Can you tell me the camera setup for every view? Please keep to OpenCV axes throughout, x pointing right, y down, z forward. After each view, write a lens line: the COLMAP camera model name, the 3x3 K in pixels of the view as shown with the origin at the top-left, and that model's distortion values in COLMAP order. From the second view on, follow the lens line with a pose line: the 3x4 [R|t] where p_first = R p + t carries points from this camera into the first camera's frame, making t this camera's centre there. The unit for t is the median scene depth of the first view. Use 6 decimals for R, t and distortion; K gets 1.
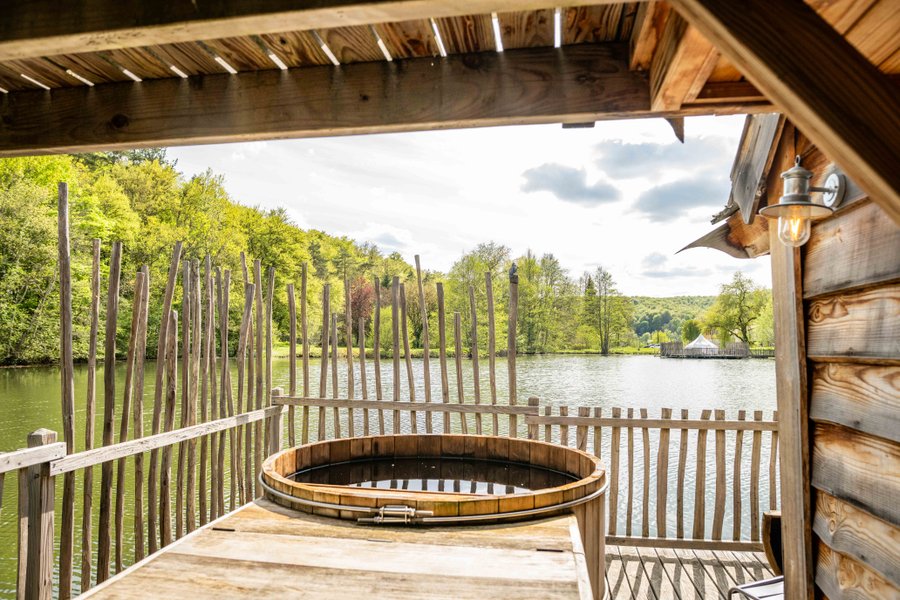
lens RADIAL K [[613.7, 0, 450.0], [0, 613.7, 300.0], [0, 0, 1]] dist [-0.045629, 0.004769]
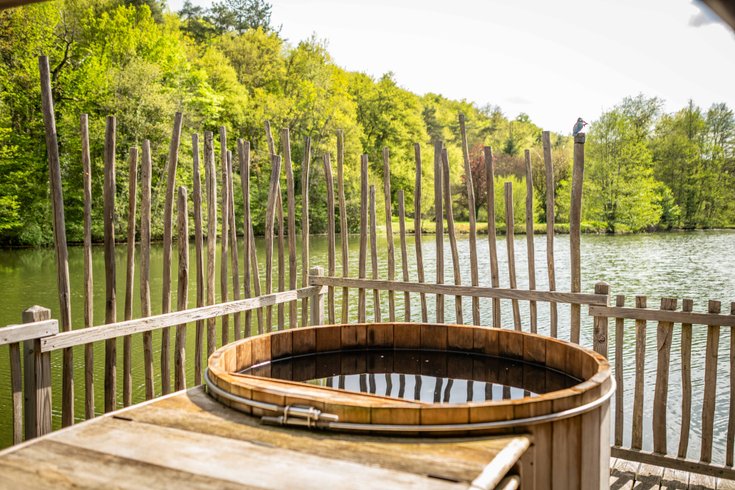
lens RADIAL K [[677.1, 0, 367.5], [0, 677.1, 245.0], [0, 0, 1]] dist [0.036139, 0.008395]
pose [[0.949369, 0.007205, -0.314080, 0.132174], [0.027561, 0.993972, 0.106111, 0.003406], [0.312952, -0.109395, 0.943448, 0.060443]]
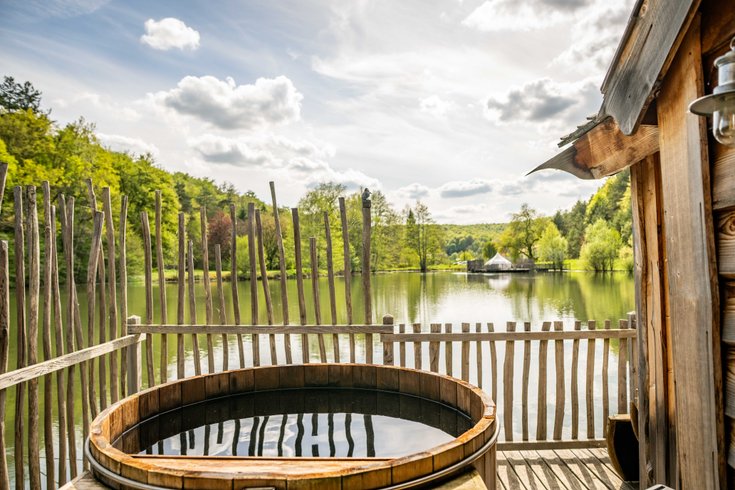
lens RADIAL K [[501.2, 0, 367.5], [0, 501.2, 245.0], [0, 0, 1]] dist [-0.045629, 0.004769]
pose [[0.990243, -0.022810, 0.137473, -0.014478], [0.018452, 0.999289, 0.032887, 0.008320], [-0.138125, -0.030030, 0.989959, 0.168521]]
